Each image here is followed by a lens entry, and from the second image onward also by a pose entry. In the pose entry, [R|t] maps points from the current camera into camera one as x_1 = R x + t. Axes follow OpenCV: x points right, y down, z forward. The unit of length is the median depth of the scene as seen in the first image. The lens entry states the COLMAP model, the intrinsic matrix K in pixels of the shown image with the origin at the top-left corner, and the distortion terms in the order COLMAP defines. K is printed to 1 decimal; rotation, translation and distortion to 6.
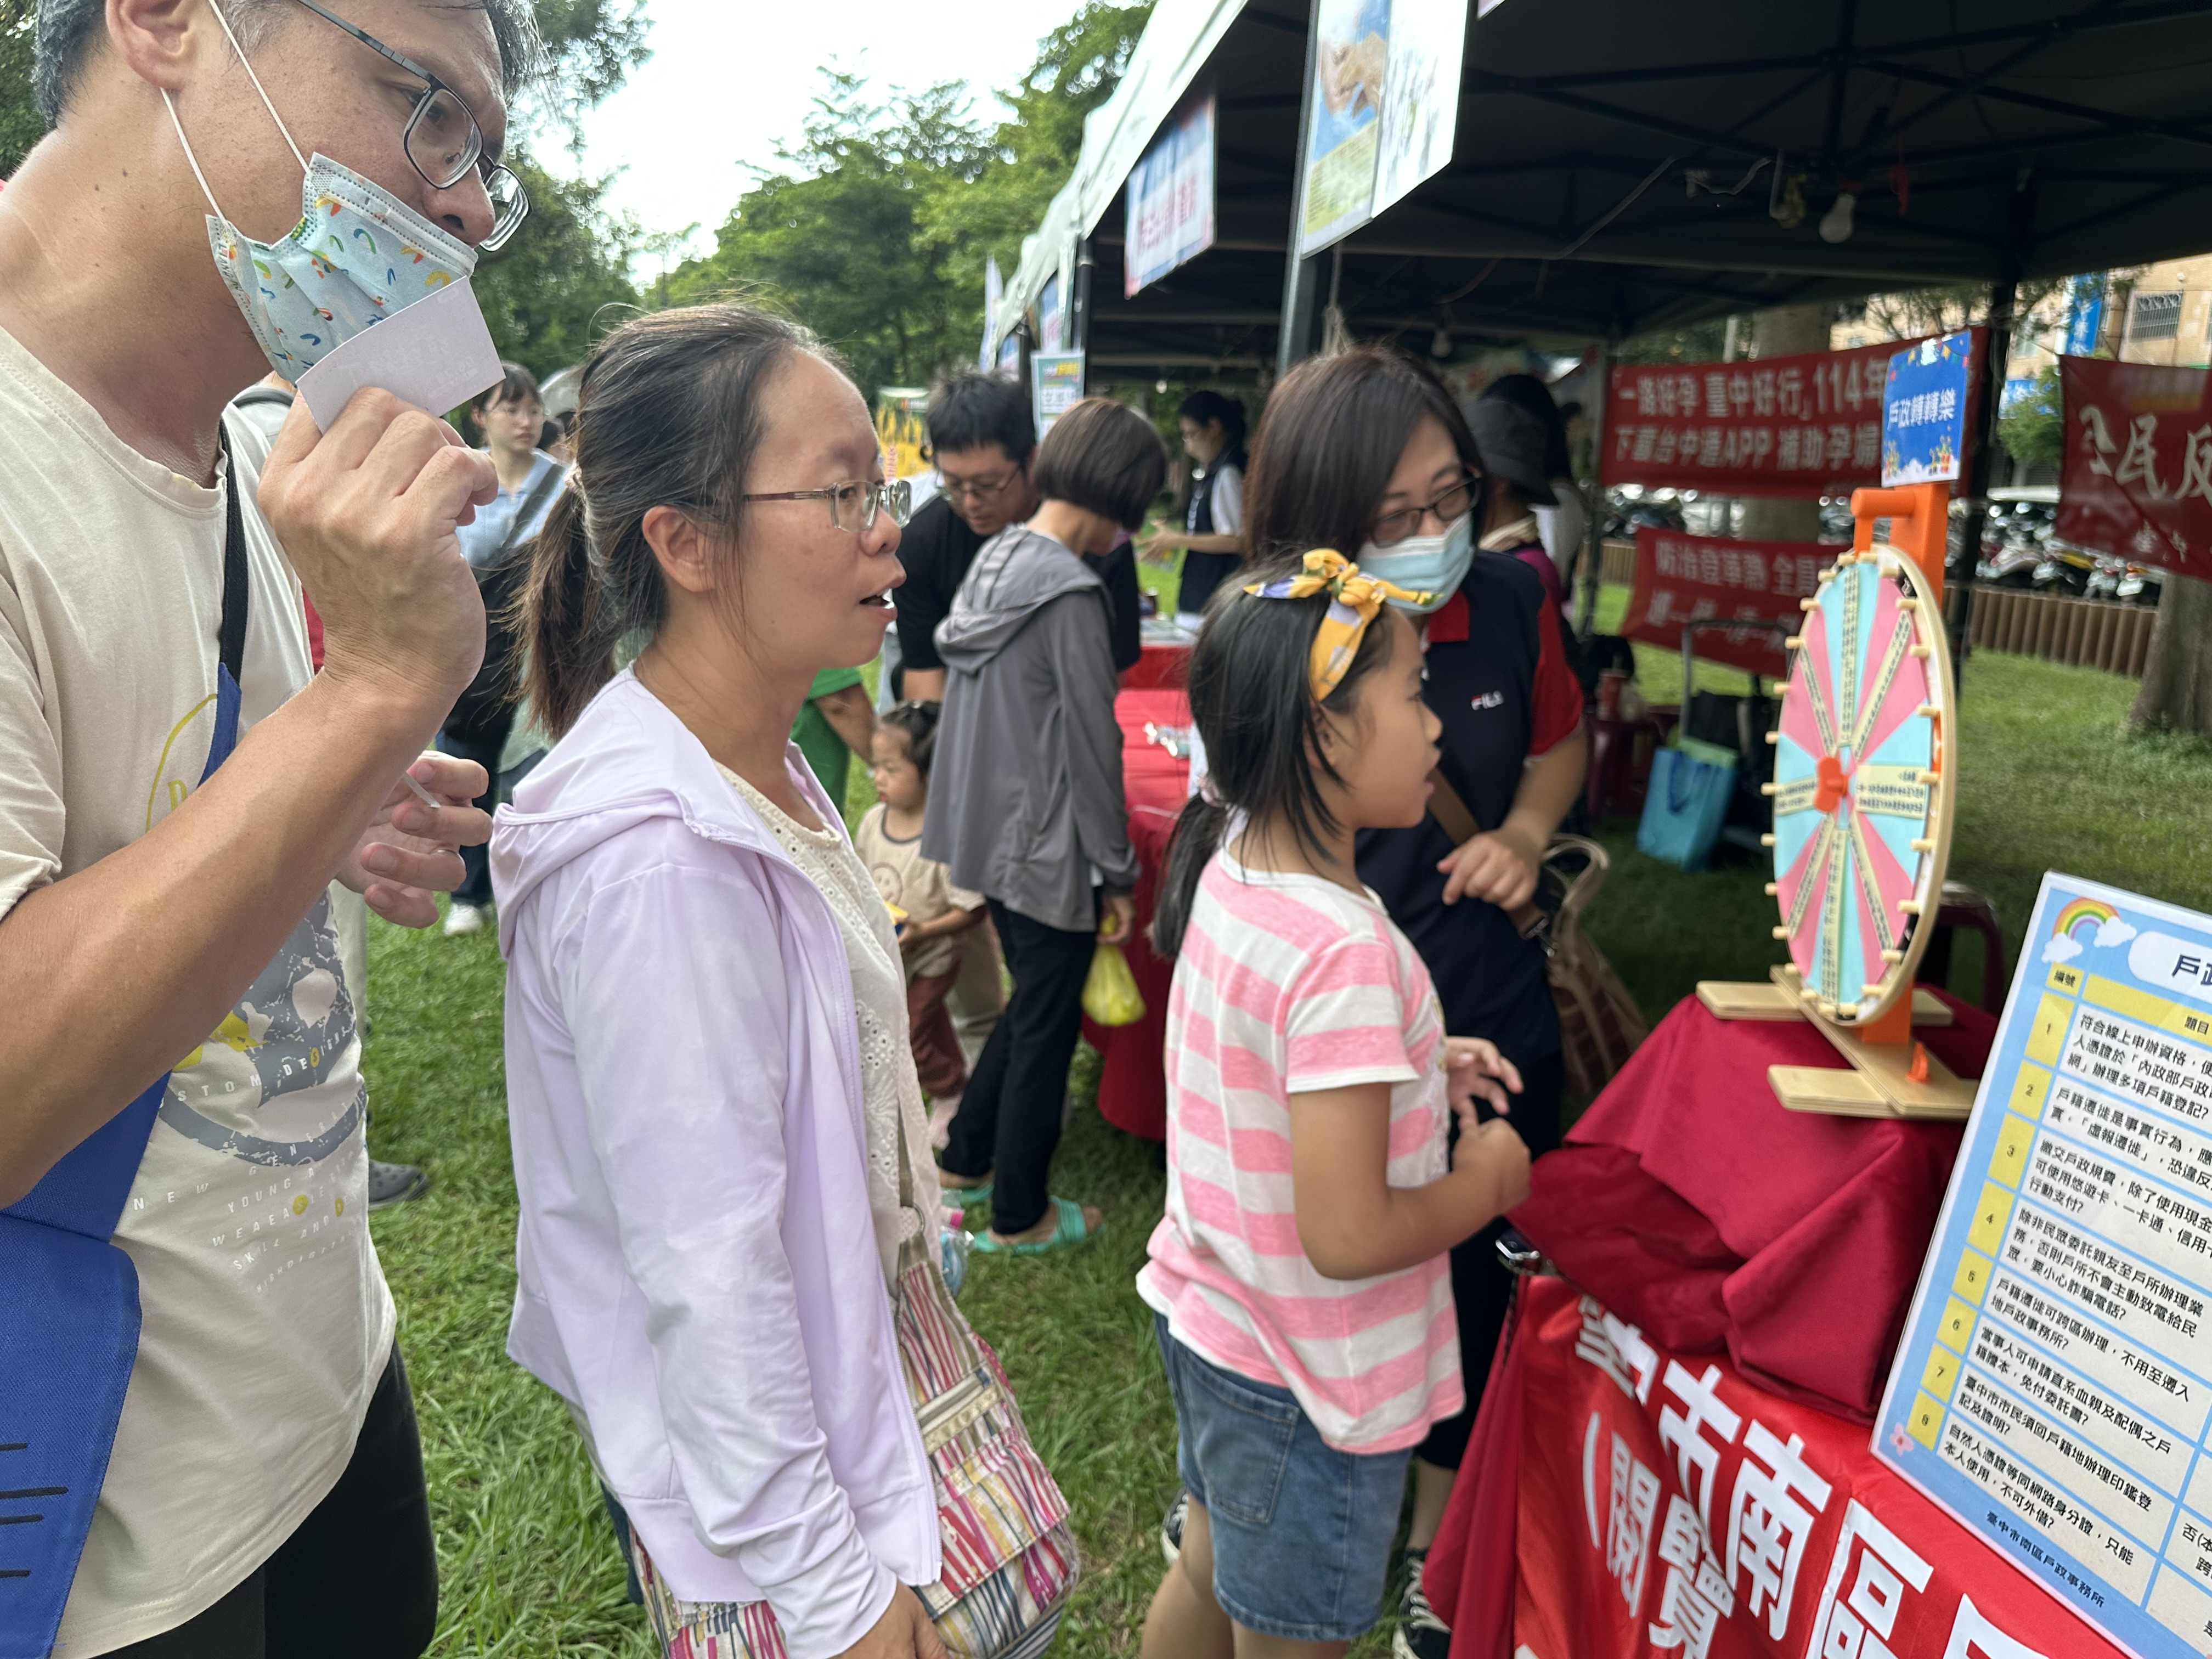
lens RADIAL K [[1555.2, 0, 1106.0], [0, 1555.2, 829.5], [0, 0, 1]] dist [-0.001981, -0.003237]
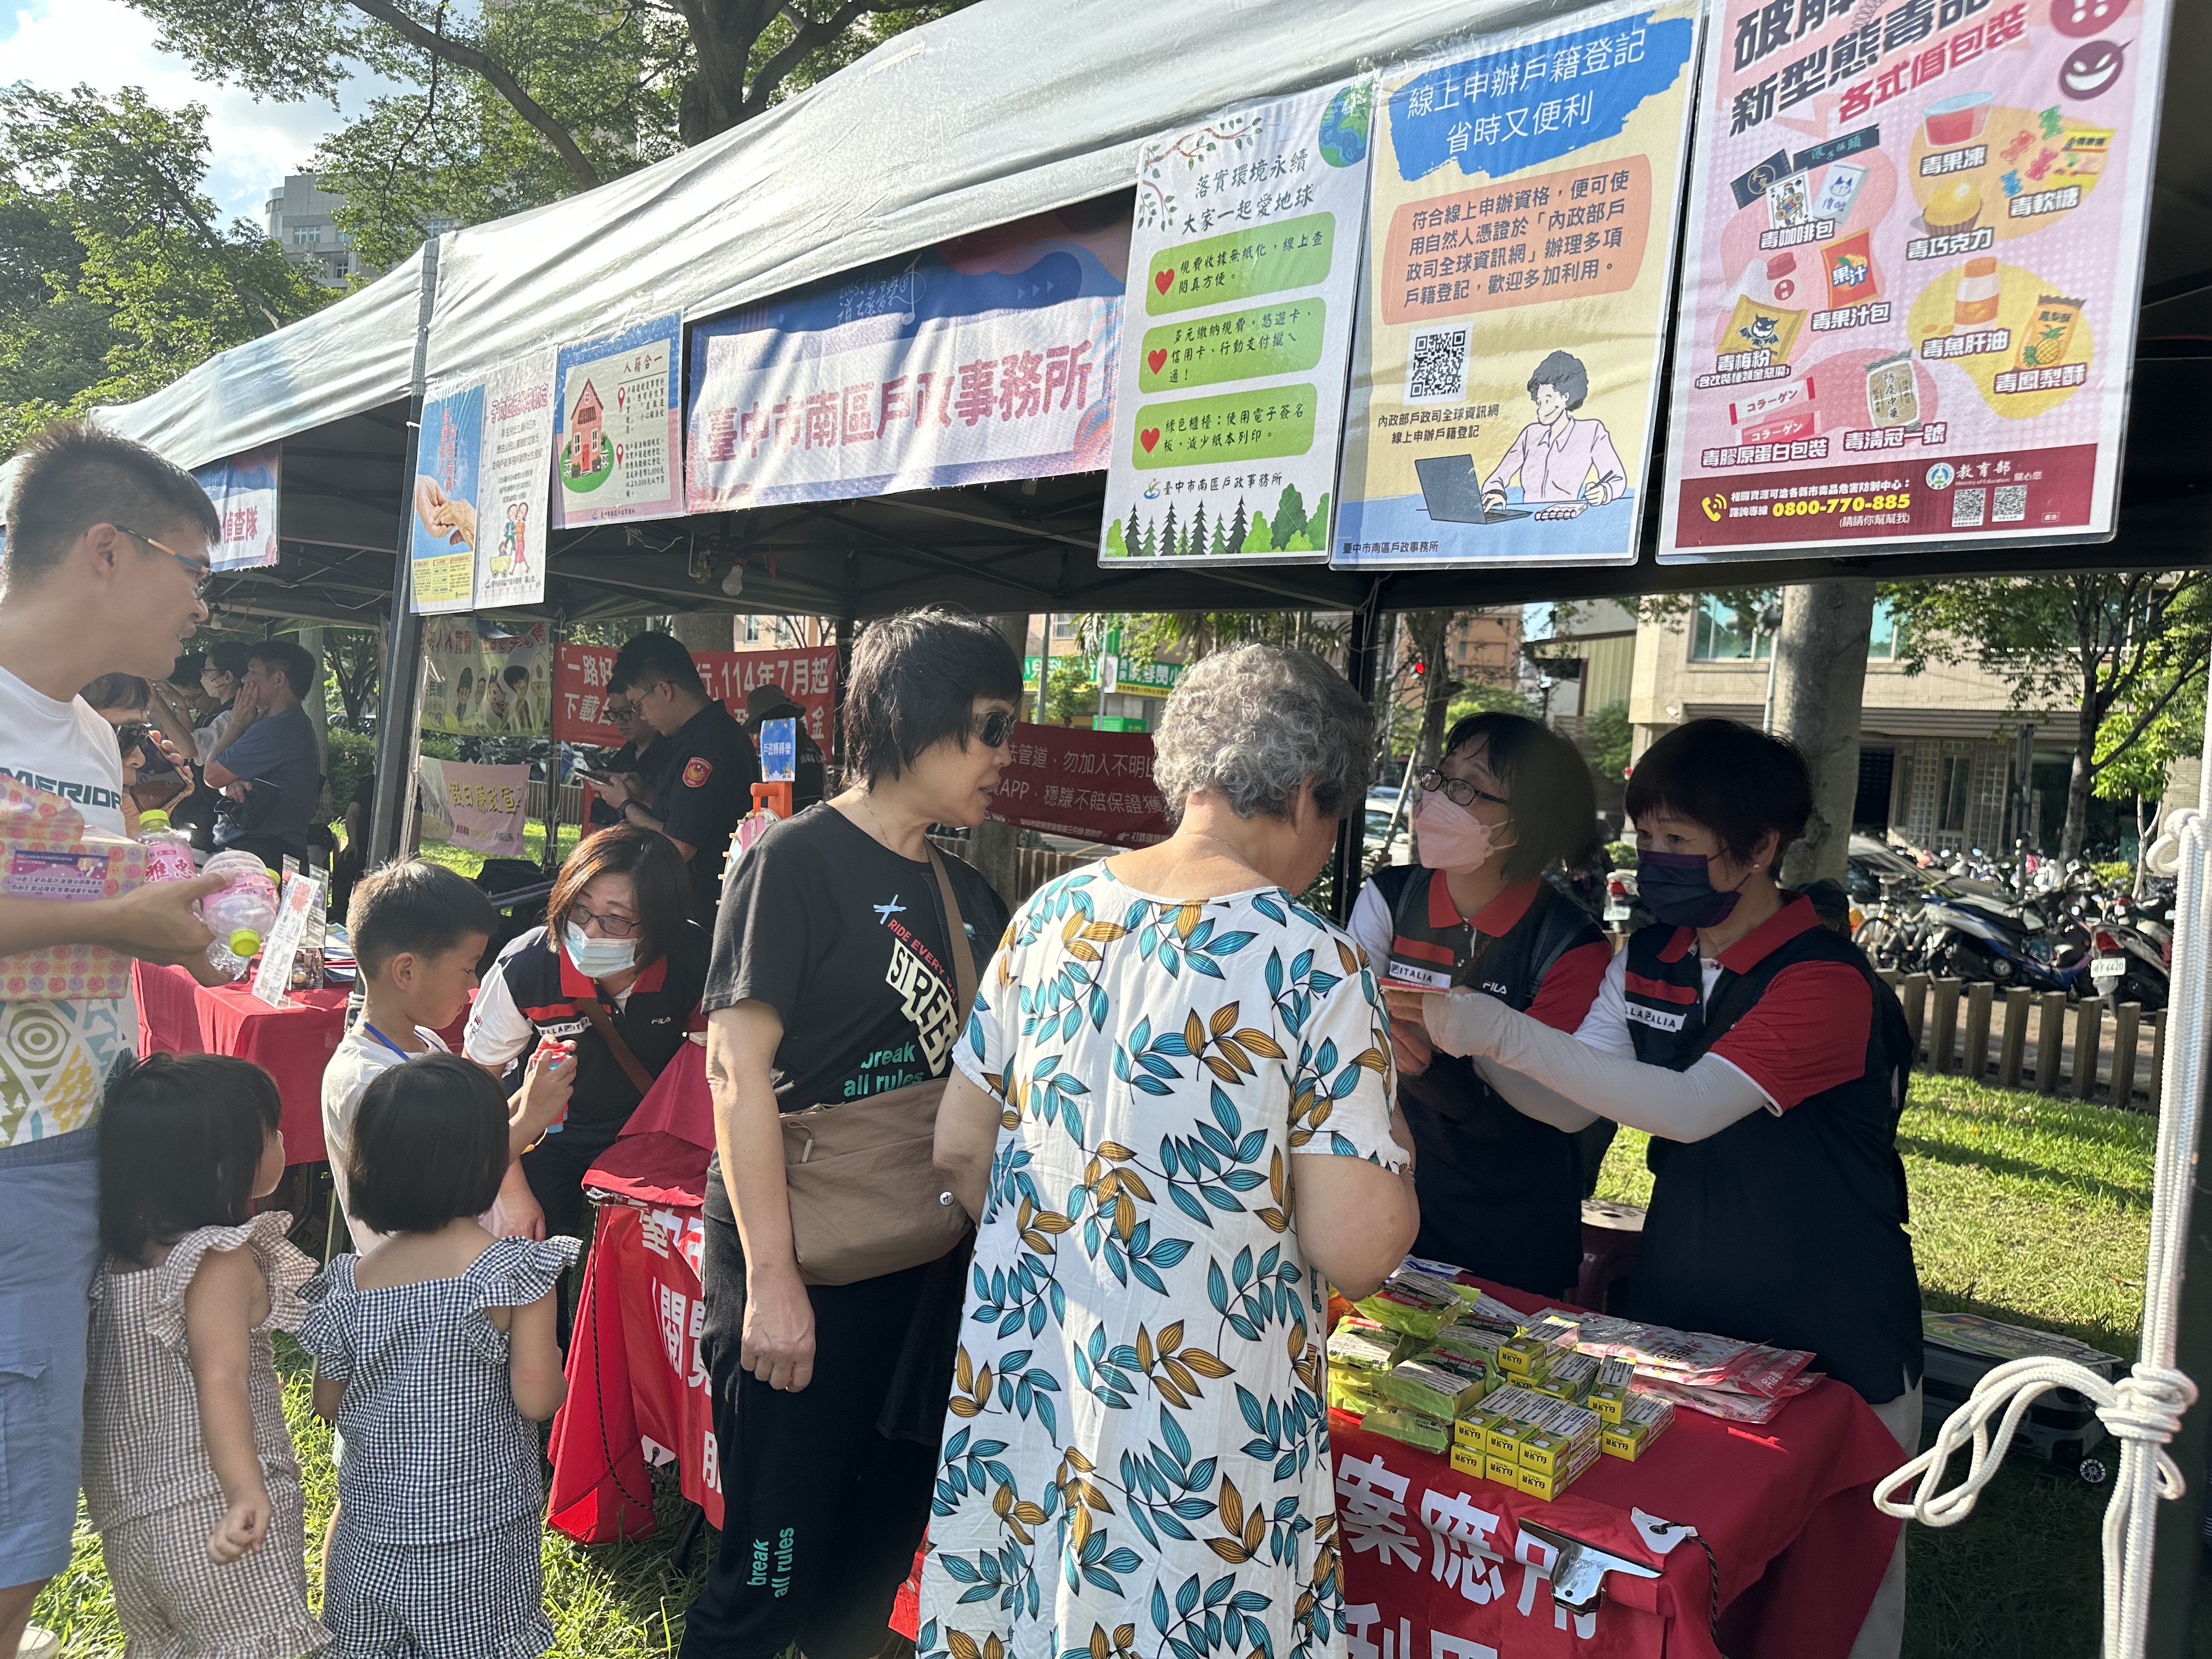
lens RADIAL K [[1589.8, 0, 1106.0], [0, 1589.8, 829.5], [0, 0, 1]] dist [-0.019437, -0.003537]
pose [[0.792635, 0.003860, 0.609685, -0.103094], [0.089033, 0.988528, -0.122008, 0.032961], [-0.603161, 0.150990, 0.783198, -0.224101]]
